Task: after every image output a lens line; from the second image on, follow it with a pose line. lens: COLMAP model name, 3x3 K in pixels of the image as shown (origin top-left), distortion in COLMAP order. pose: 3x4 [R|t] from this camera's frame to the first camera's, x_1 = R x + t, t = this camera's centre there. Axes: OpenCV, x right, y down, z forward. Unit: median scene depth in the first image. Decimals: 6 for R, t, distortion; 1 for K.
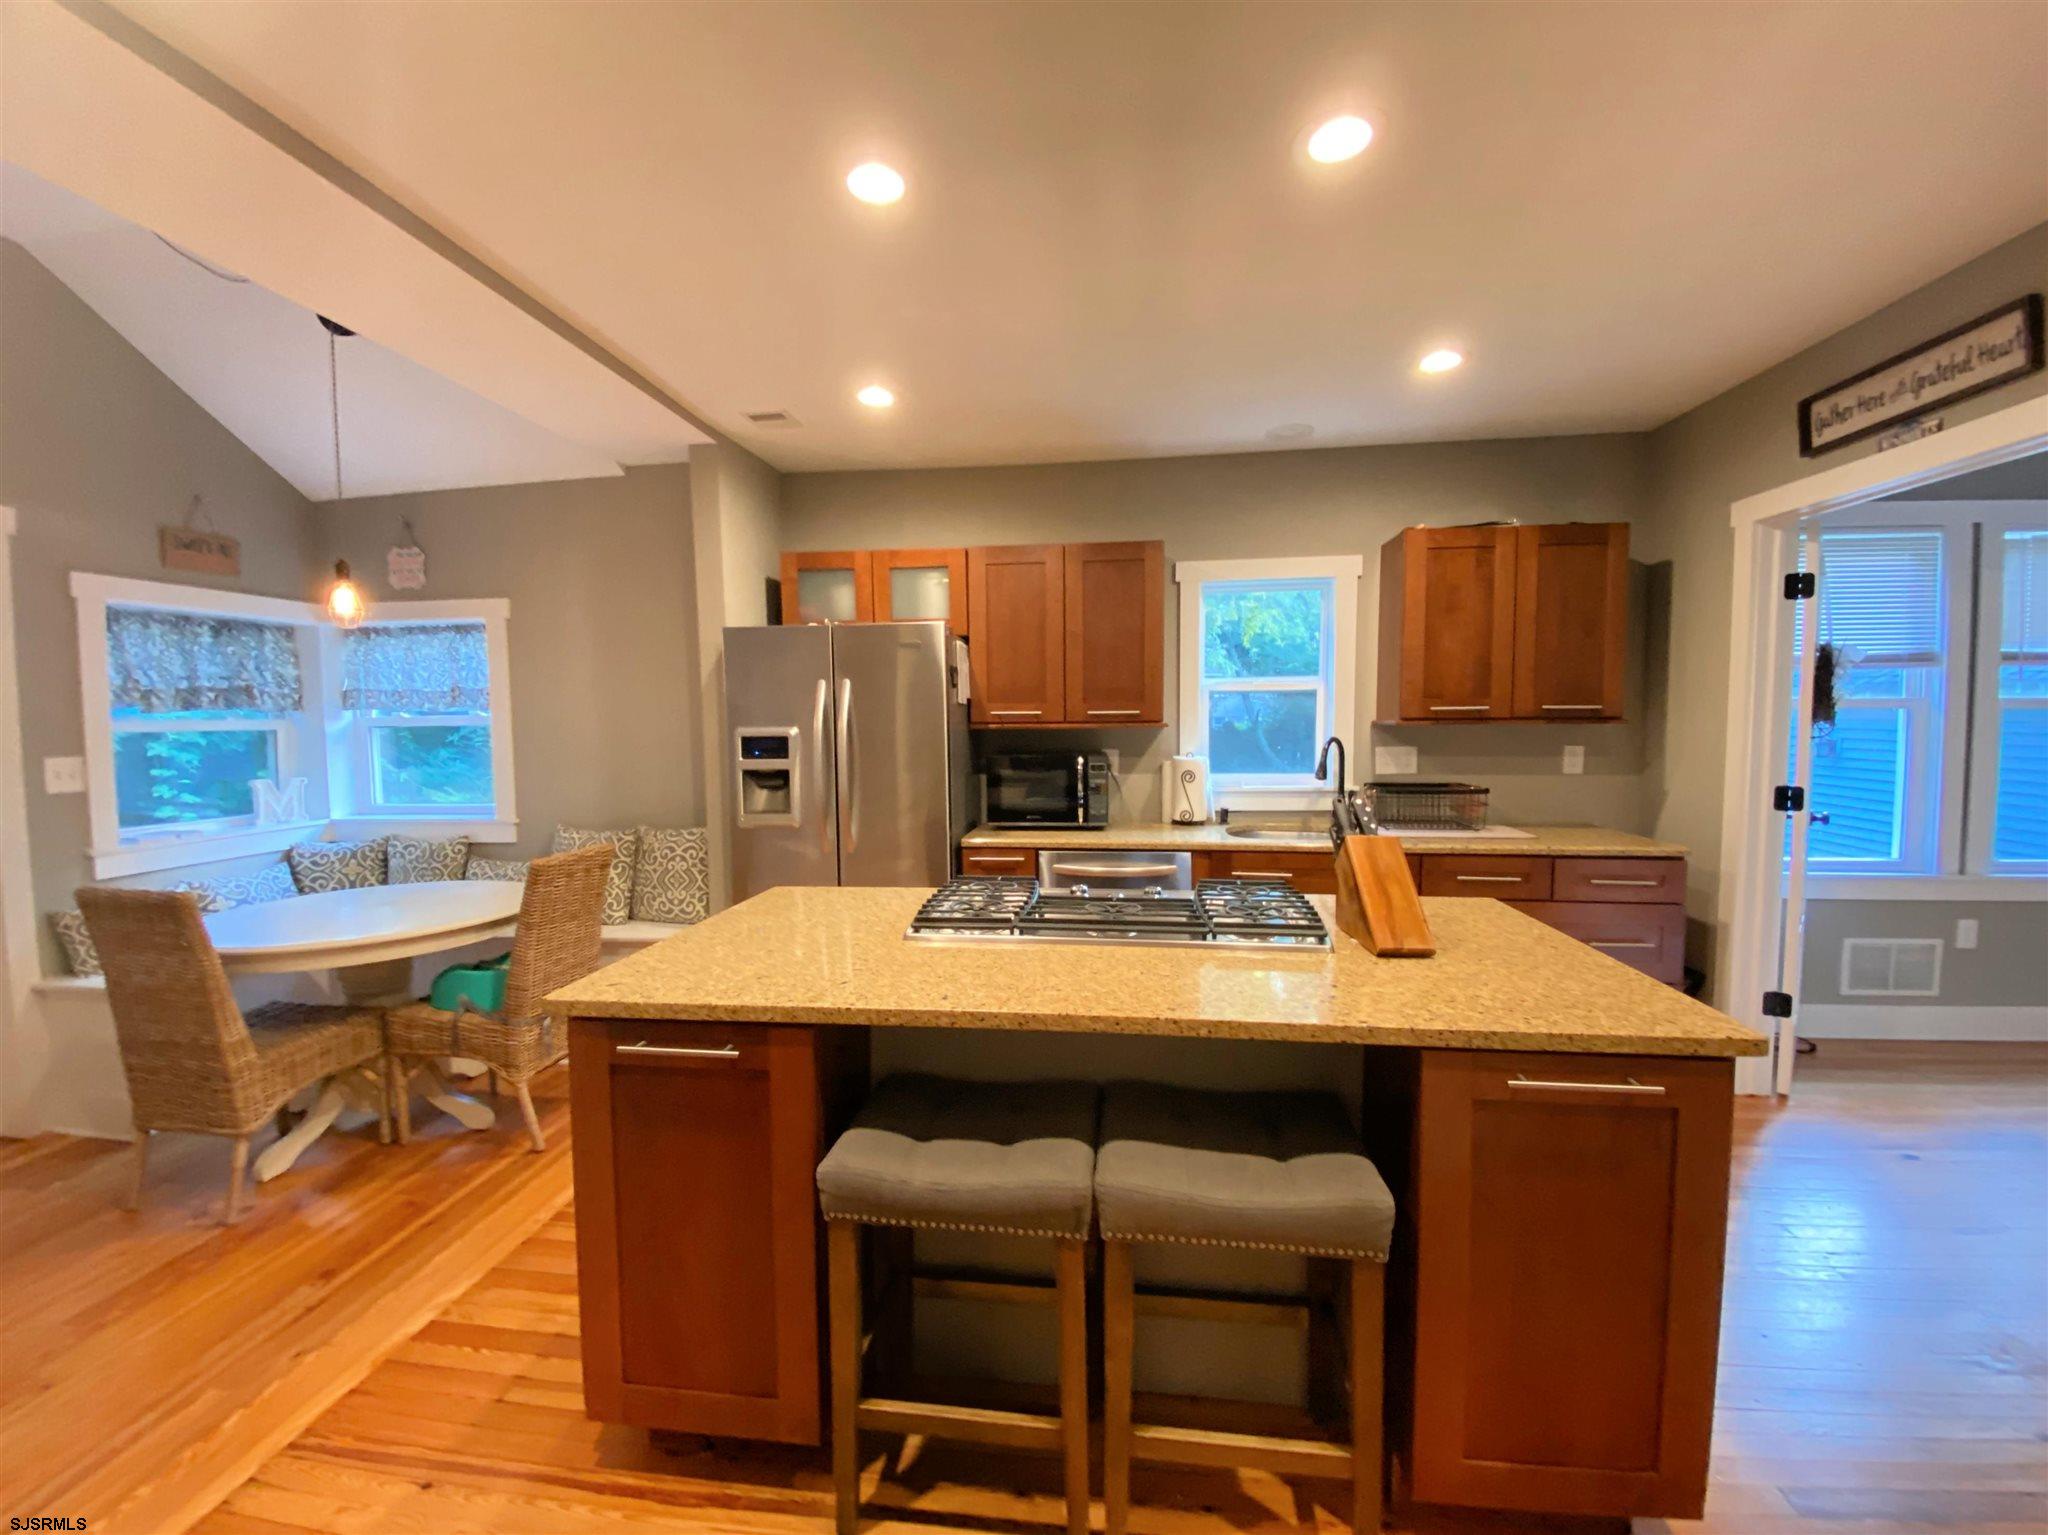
lens RADIAL K [[831.2, 0, 1017.1], [0, 831.2, 767.1], [0, 0, 1]] dist [0.020321, -0.022026]
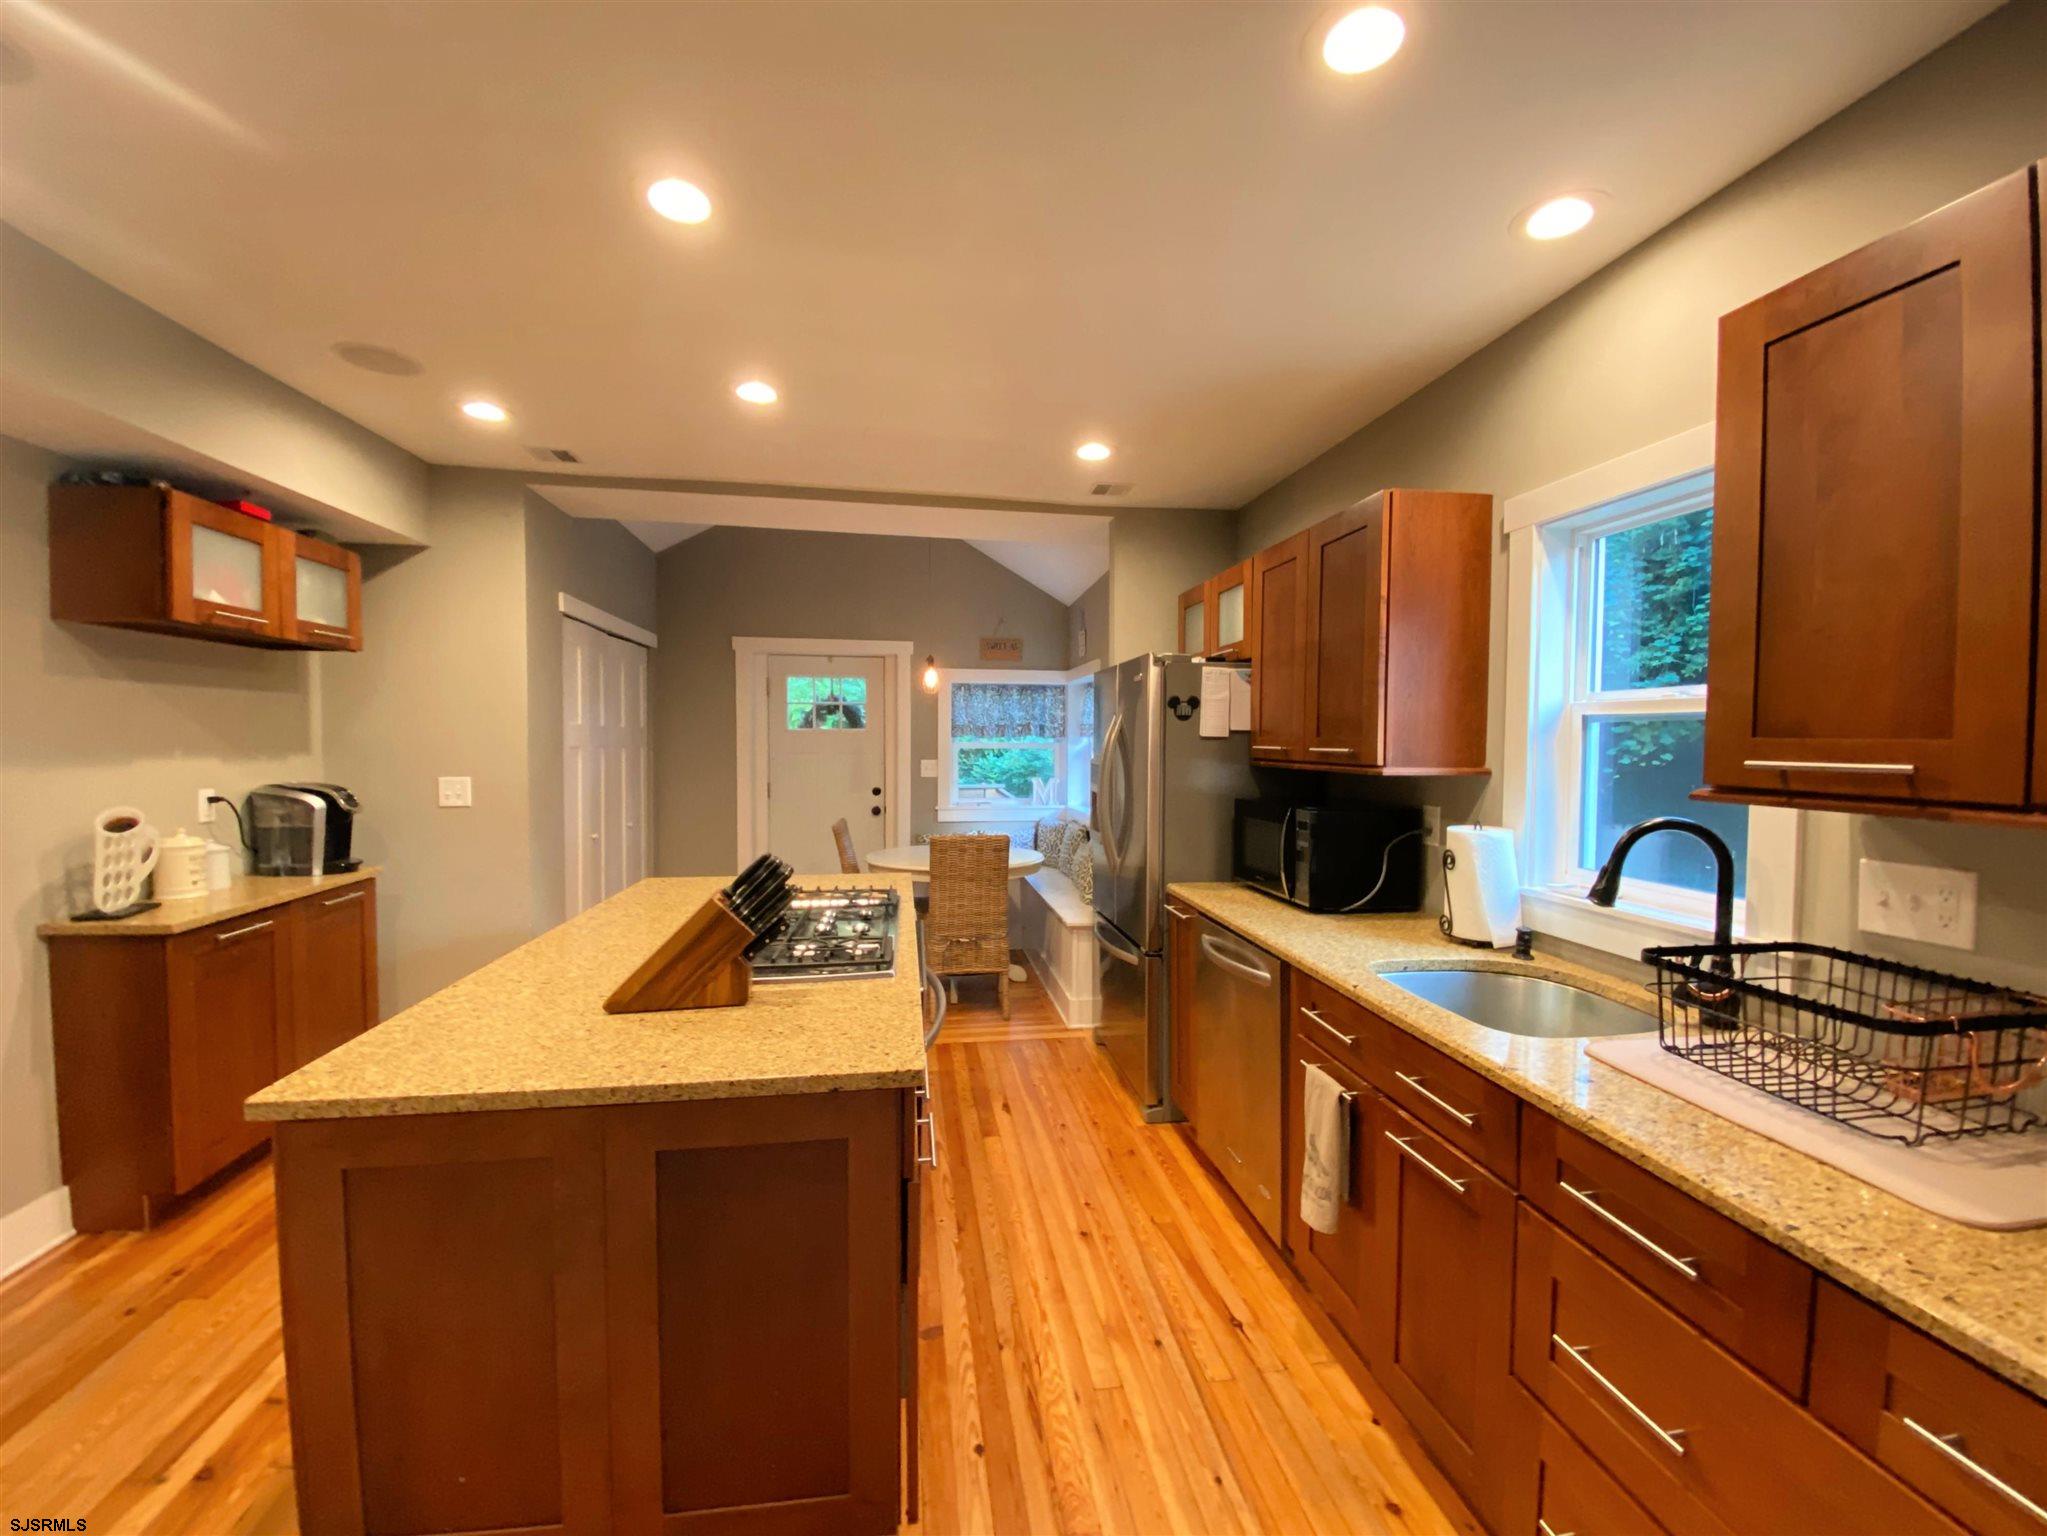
lens RADIAL K [[823.3, 0, 1047.4], [0, 823.3, 764.7], [0, 0, 1]] dist [0.017916, -0.013281]
pose [[0.286115, 0.041104, -0.957313, 0.736934], [-0.065493, 0.997582, 0.023260, -0.055345], [0.955954, 0.056042, 0.288115, 0.567477]]
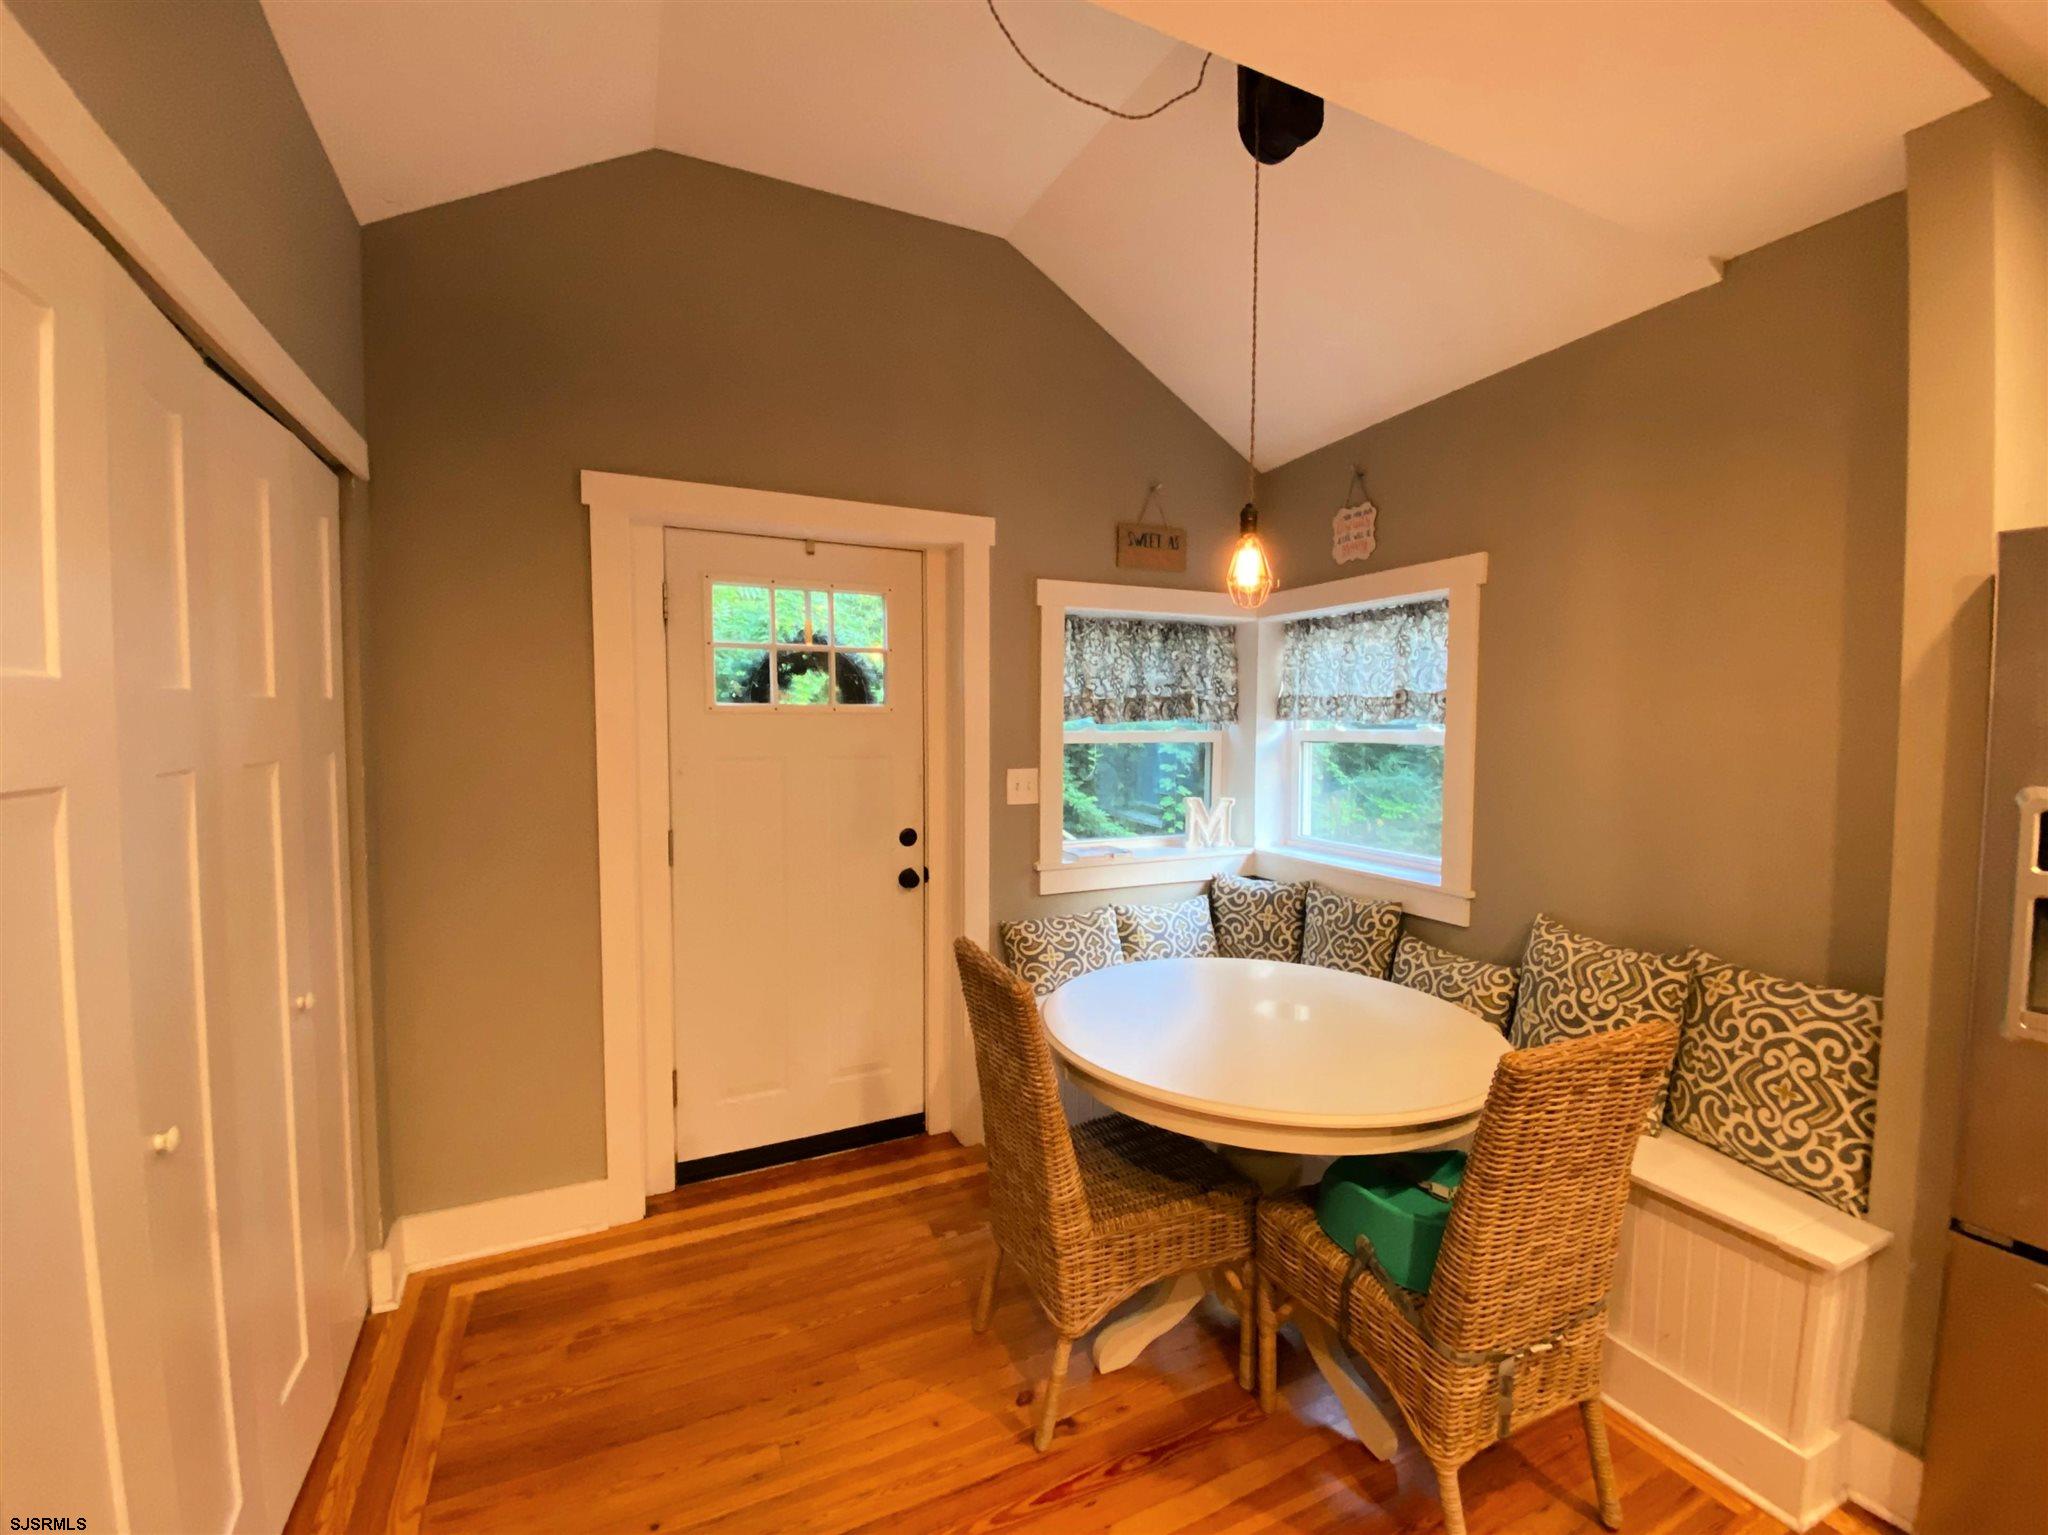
lens RADIAL K [[831.2, 0, 1017.1], [0, 831.2, 767.1], [0, 0, 1]] dist [0.020321, -0.022026]
pose [[0.515168, 0.065275, -0.854600, -0.253218], [-0.060318, 0.997385, 0.039820, -0.044695], [0.854964, 0.031034, 0.517758, 0.390753]]
